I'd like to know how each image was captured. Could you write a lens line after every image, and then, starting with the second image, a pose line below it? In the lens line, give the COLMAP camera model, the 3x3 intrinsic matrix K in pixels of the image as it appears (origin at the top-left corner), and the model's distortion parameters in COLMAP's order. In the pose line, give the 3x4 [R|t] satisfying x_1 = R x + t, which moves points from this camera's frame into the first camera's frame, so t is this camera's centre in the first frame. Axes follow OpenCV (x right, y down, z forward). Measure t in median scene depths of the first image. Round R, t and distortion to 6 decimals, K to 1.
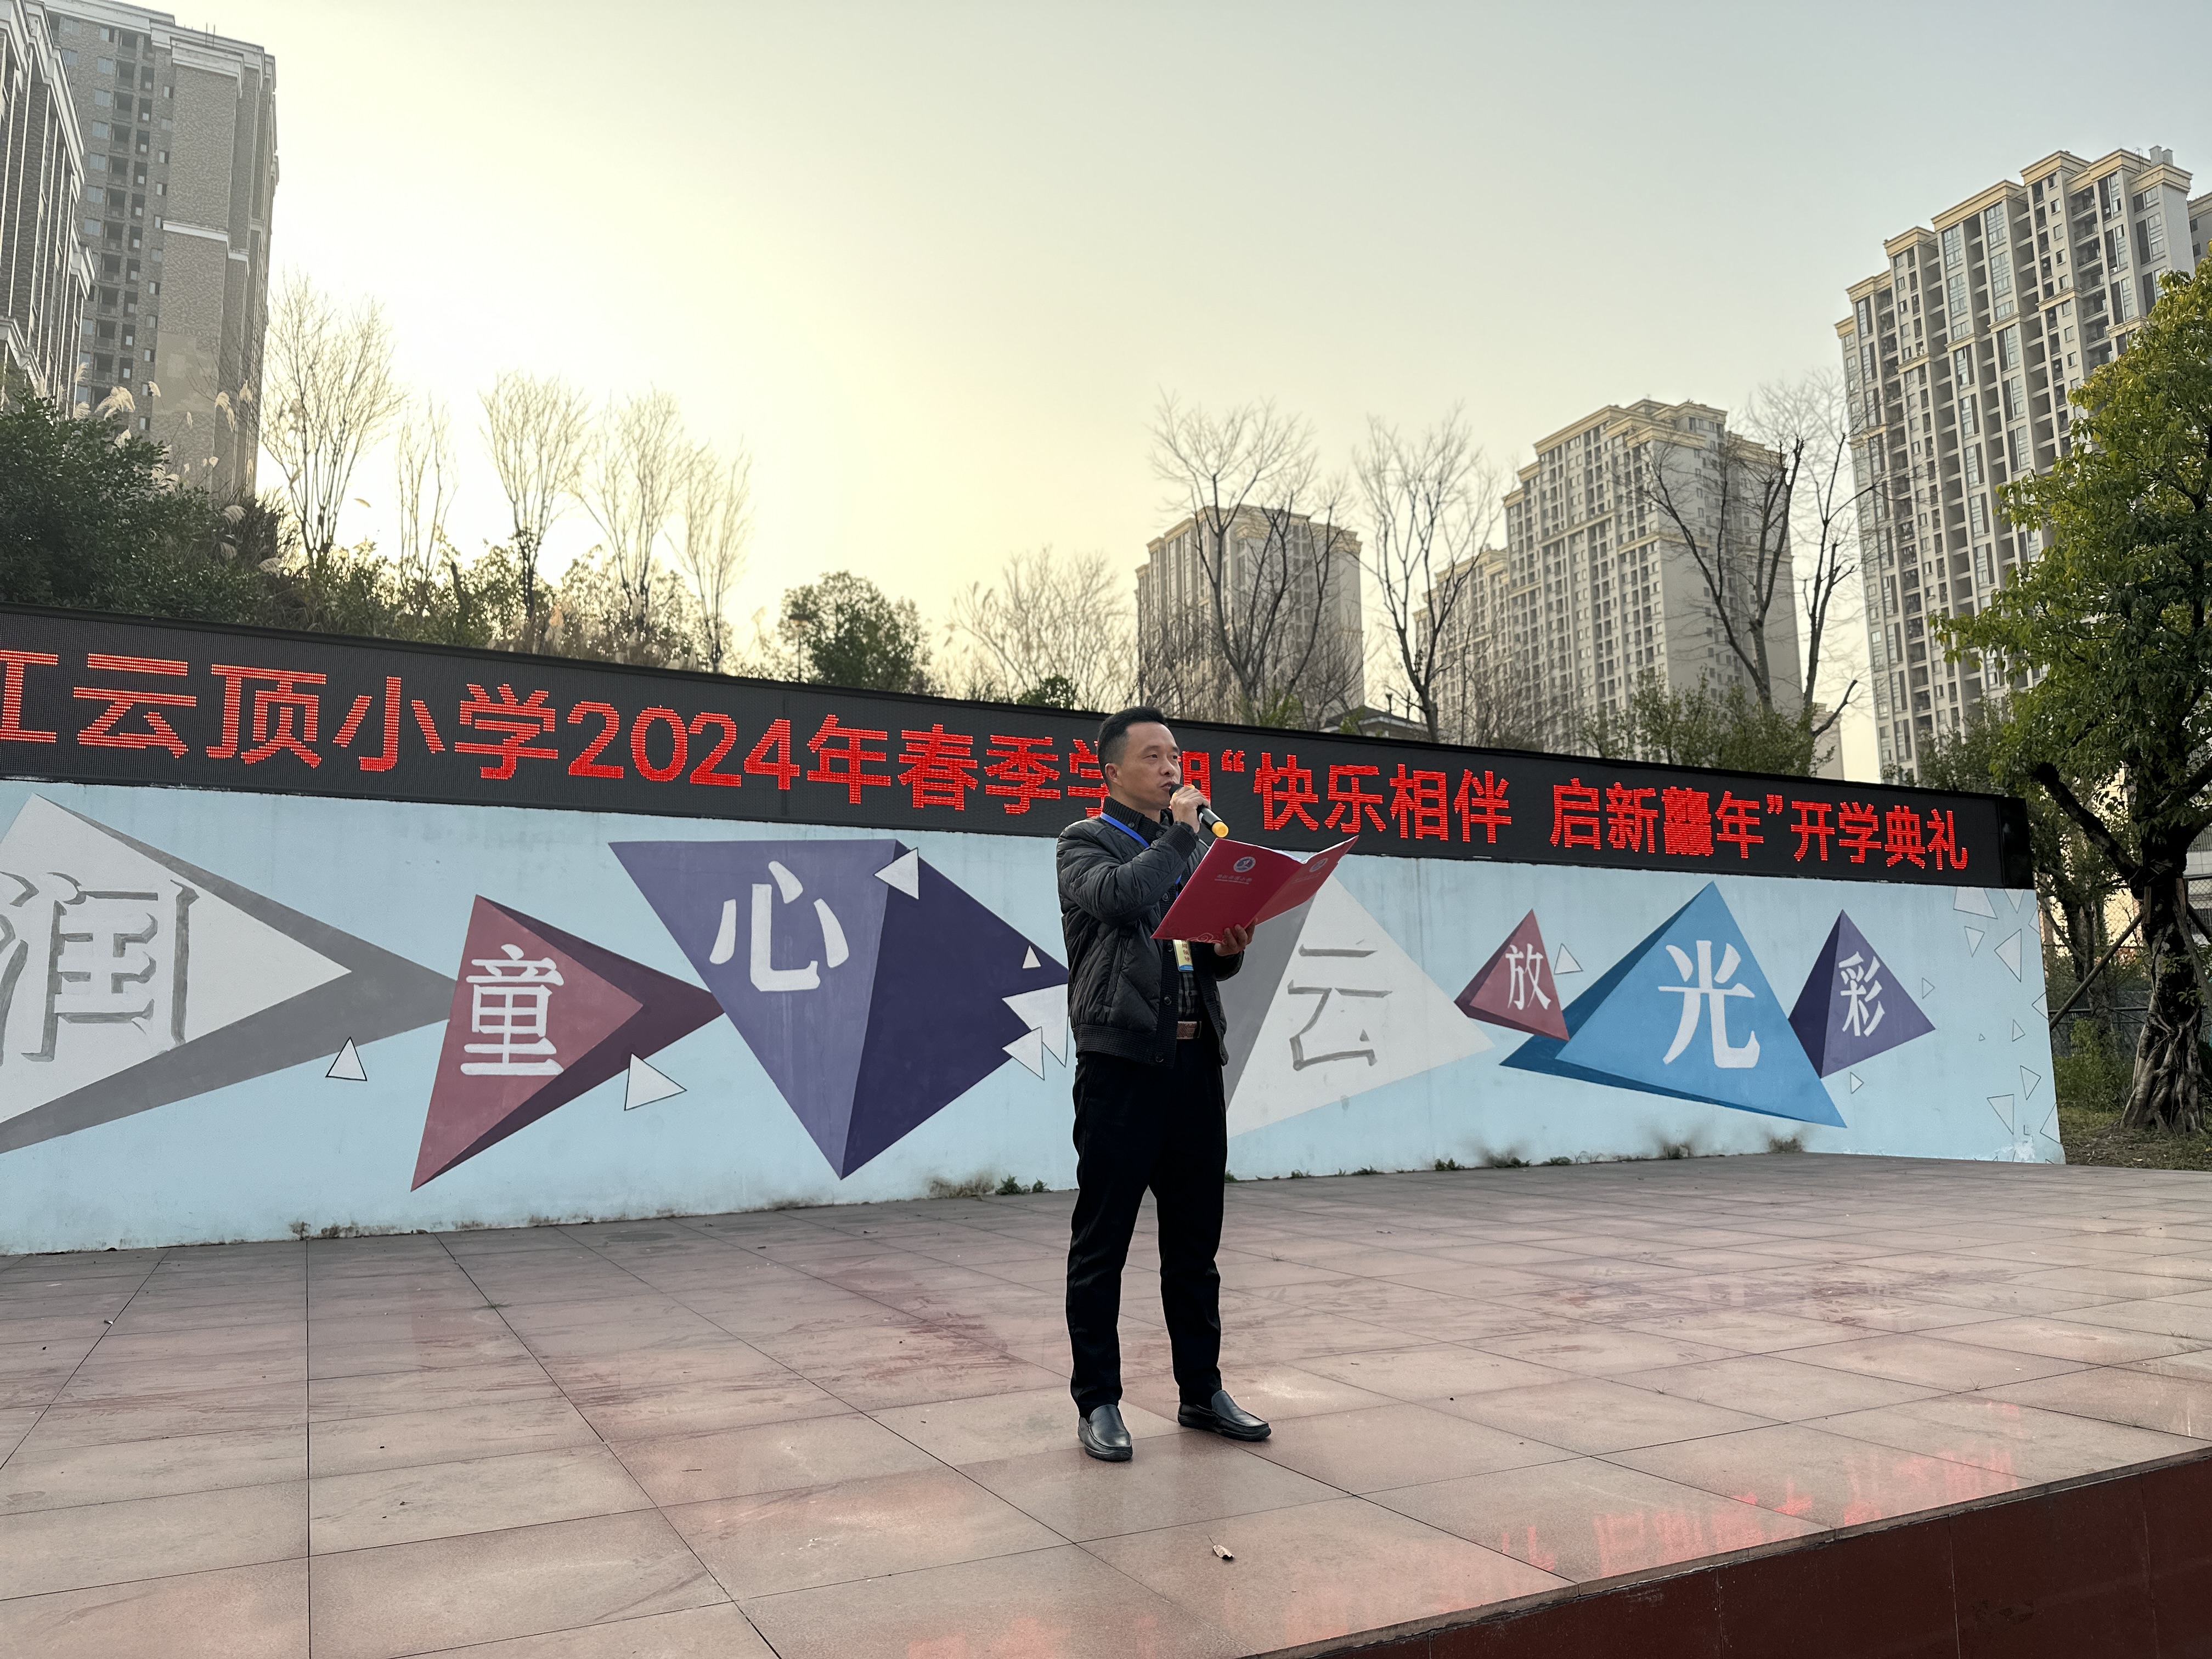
lens RADIAL K [[1562.5, 0, 1109.0], [0, 1562.5, 841.8], [0, 0, 1]] dist [0.047316, -0.043337]
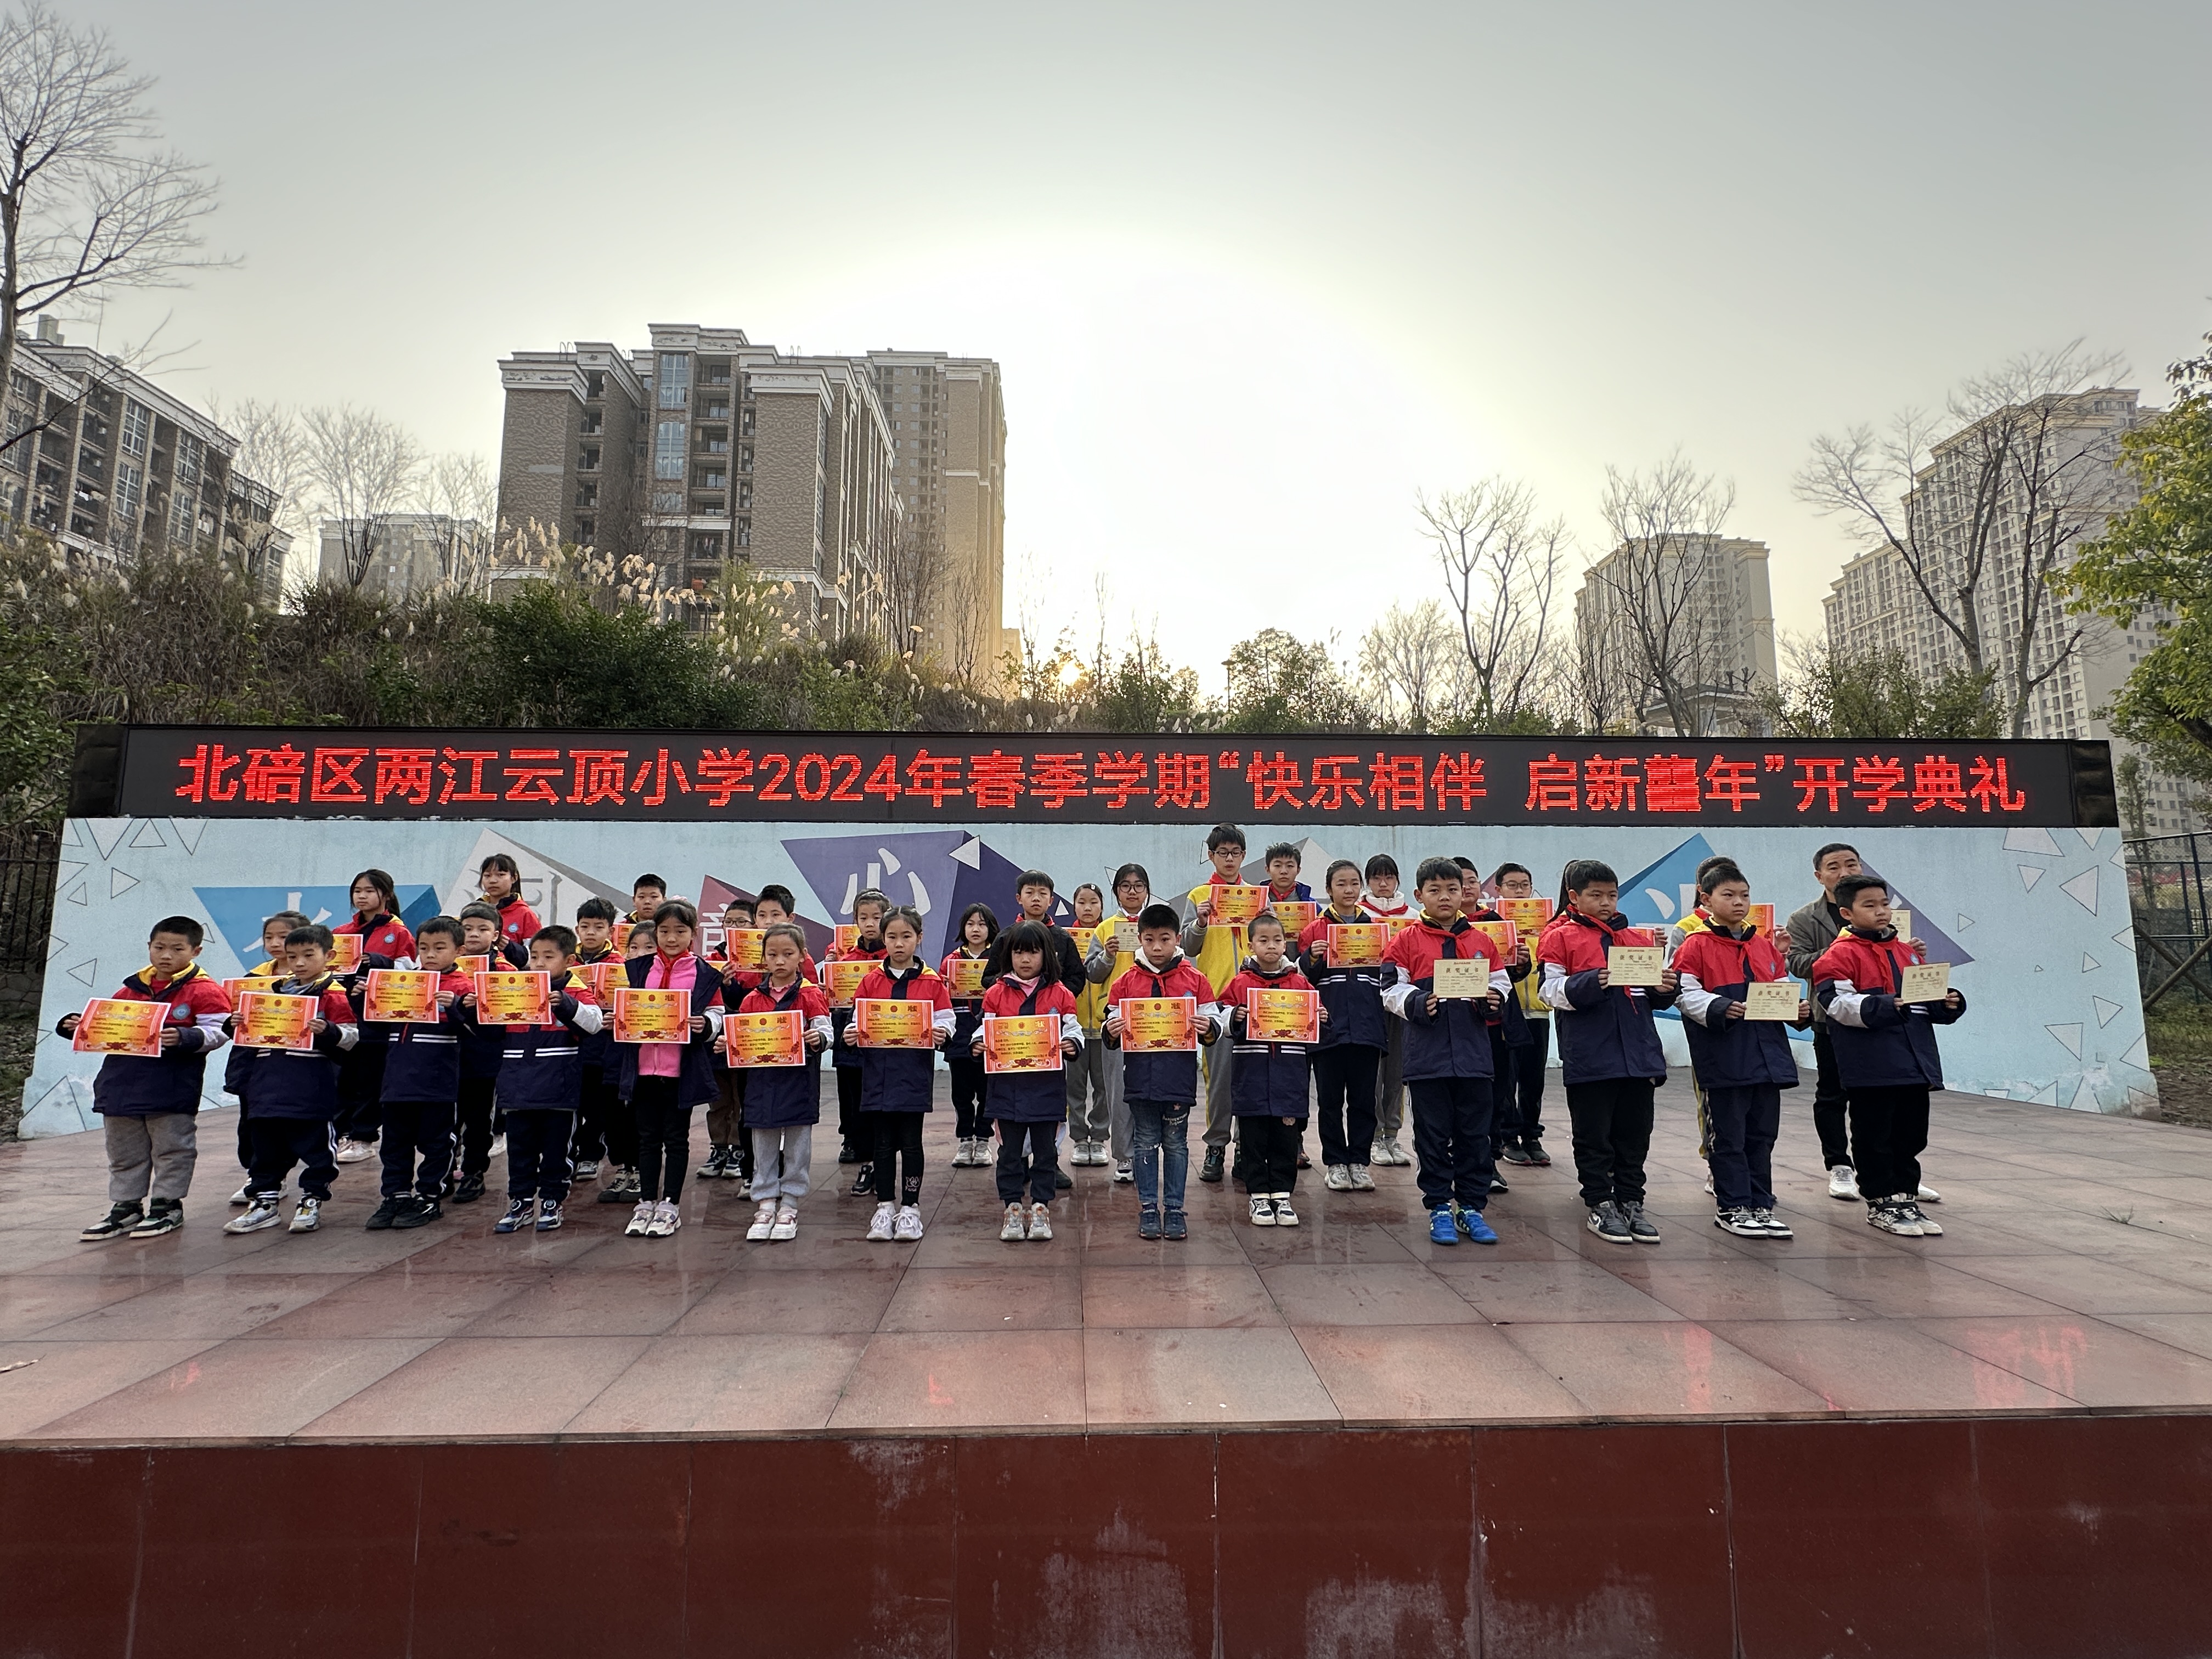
lens RADIAL K [[1032.6, 0, 1095.1], [0, 1032.6, 837.9], [0, 0, 1]] dist [-0.011284, 0.001875]
pose [[0.905048, -0.029679, -0.424272, 0.325445], [0.043239, 0.998814, 0.022366, -0.009048], [0.423105, -0.038587, 0.905259, 0.125561]]
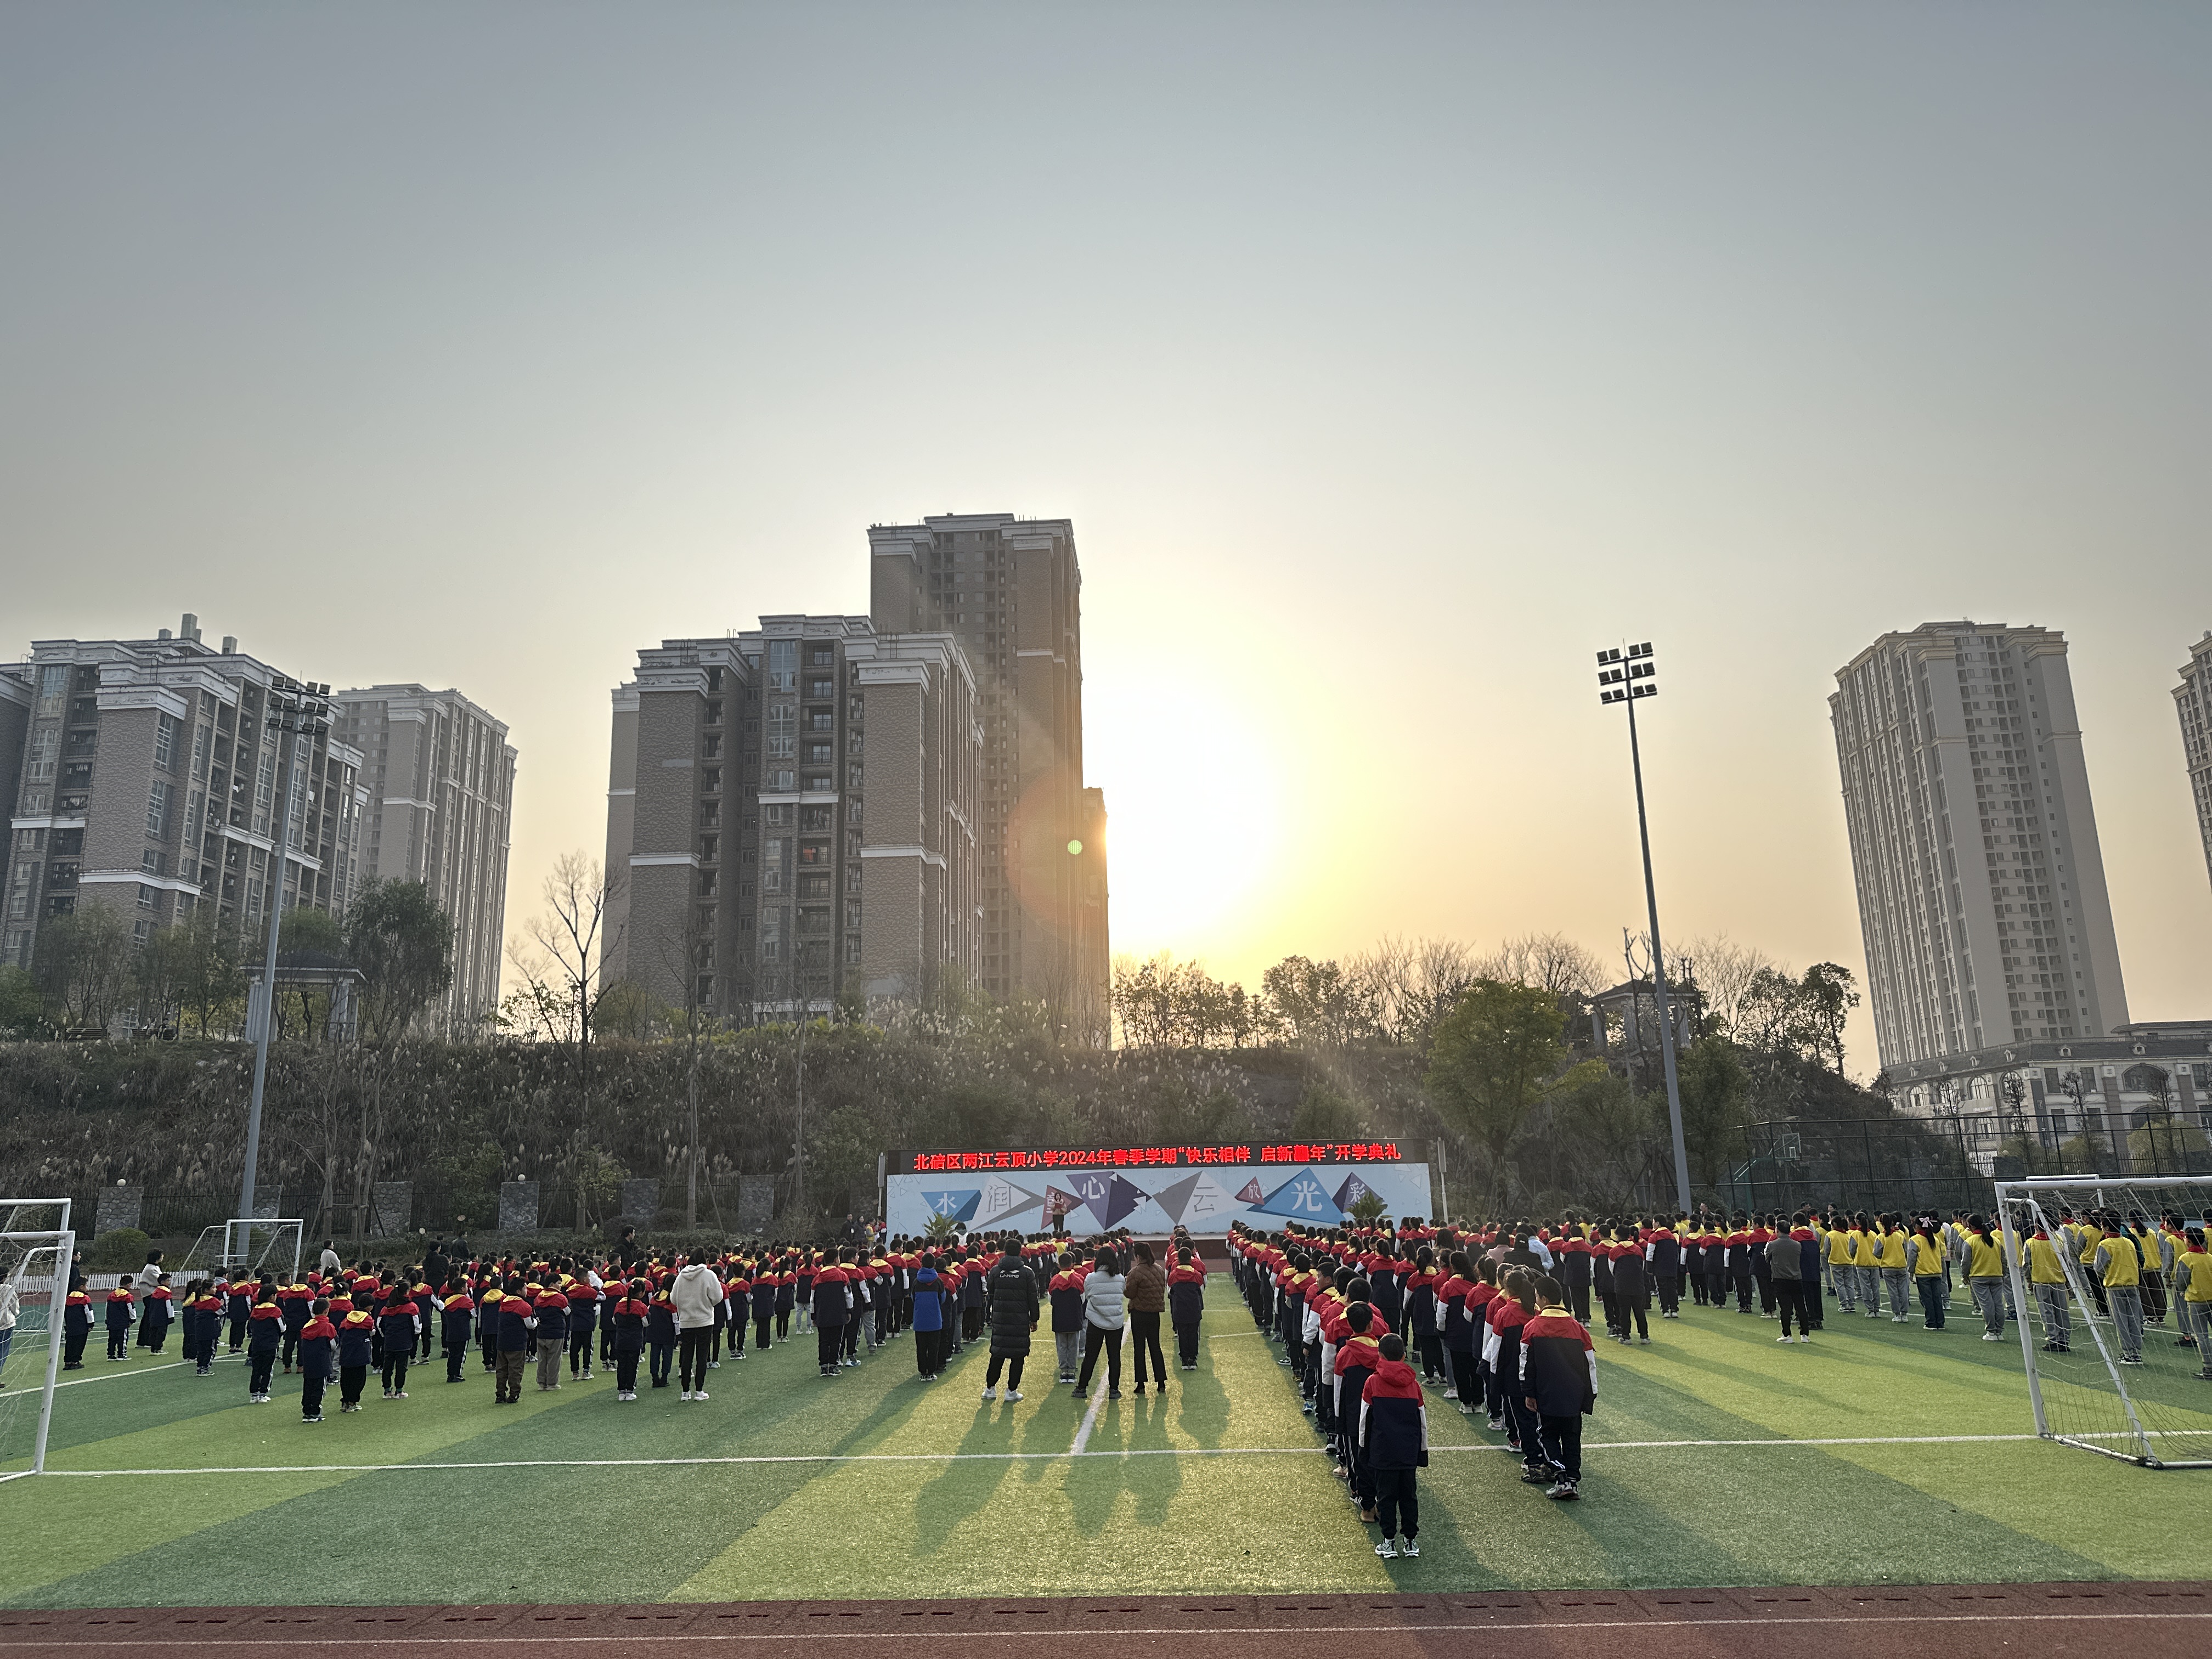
lens RADIAL K [[1562.5, 0, 1102.8], [0, 1562.5, 823.9], [0, 0, 1]] dist [0.047316, -0.043337]
pose [[0.869314, -0.116262, -0.480392, 2.264771], [0.076591, 0.991888, -0.101454, -0.566928], [0.488290, 0.051402, 0.871166, -3.387015]]
